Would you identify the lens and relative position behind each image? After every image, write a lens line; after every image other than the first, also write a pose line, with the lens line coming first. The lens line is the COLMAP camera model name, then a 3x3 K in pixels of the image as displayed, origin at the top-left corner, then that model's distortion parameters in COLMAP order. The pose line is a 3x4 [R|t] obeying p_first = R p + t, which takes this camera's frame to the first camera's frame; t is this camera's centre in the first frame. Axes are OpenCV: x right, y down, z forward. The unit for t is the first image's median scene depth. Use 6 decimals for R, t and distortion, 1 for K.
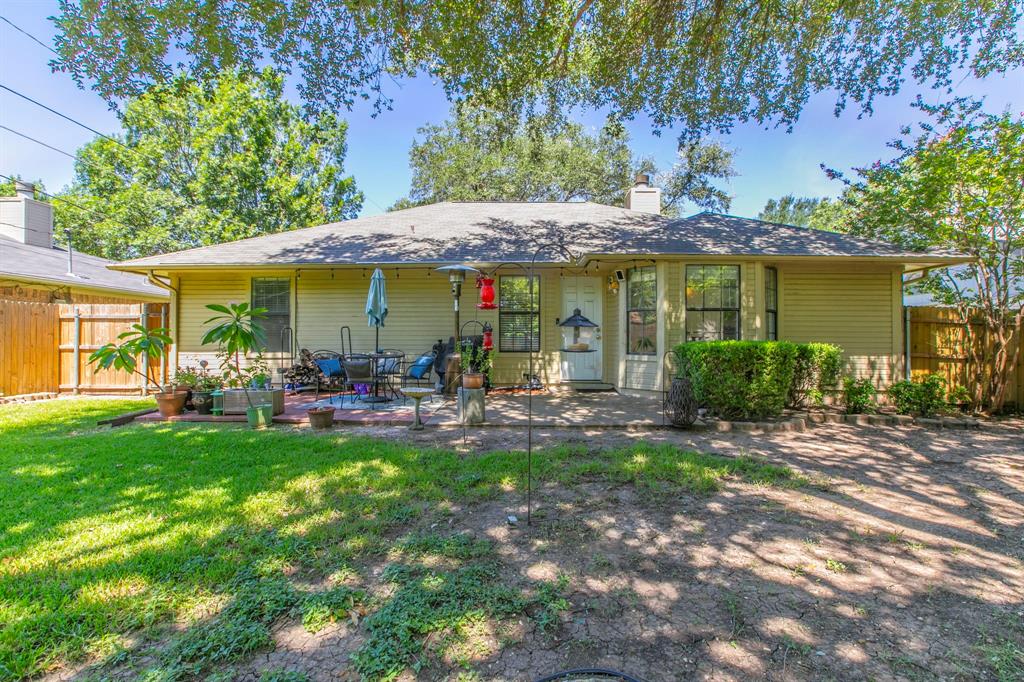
lens RADIAL K [[510.4, 0, 514.4], [0, 510.4, 329.5], [0, 0, 1]] dist [-0.000166, 0.000378]
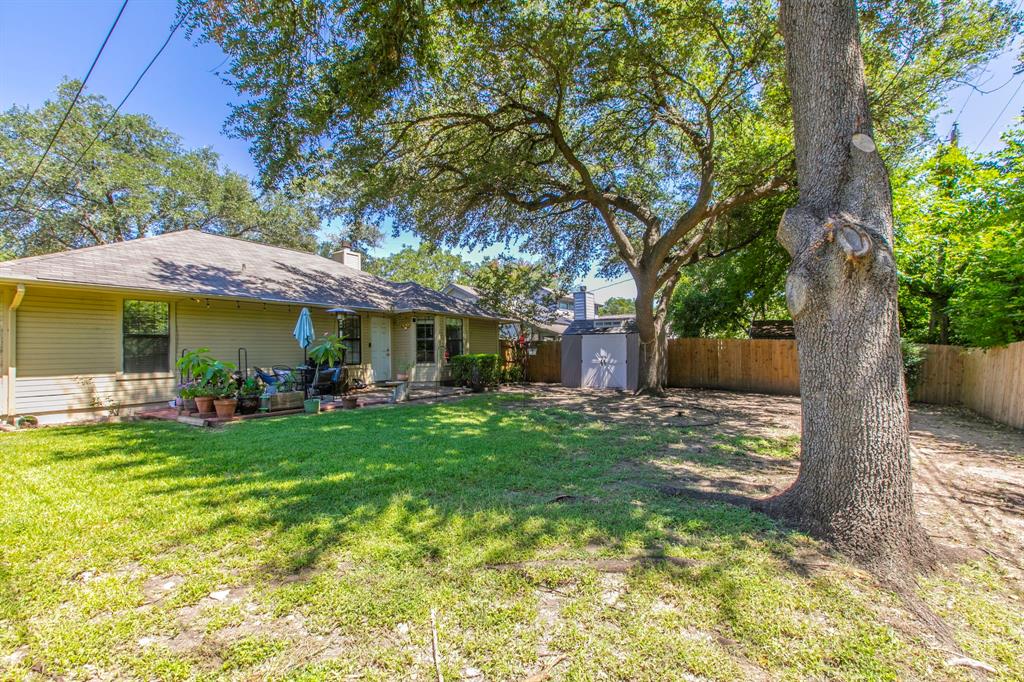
lens RADIAL K [[510.4, 0, 514.4], [0, 510.4, 329.5], [0, 0, 1]] dist [-0.000166, 0.000378]
pose [[0.486887, 0.029346, 0.872972, -1.098578], [-0.001163, 0.999456, -0.032950, -0.011289], [-0.873464, 0.015028, 0.486656, -0.179675]]
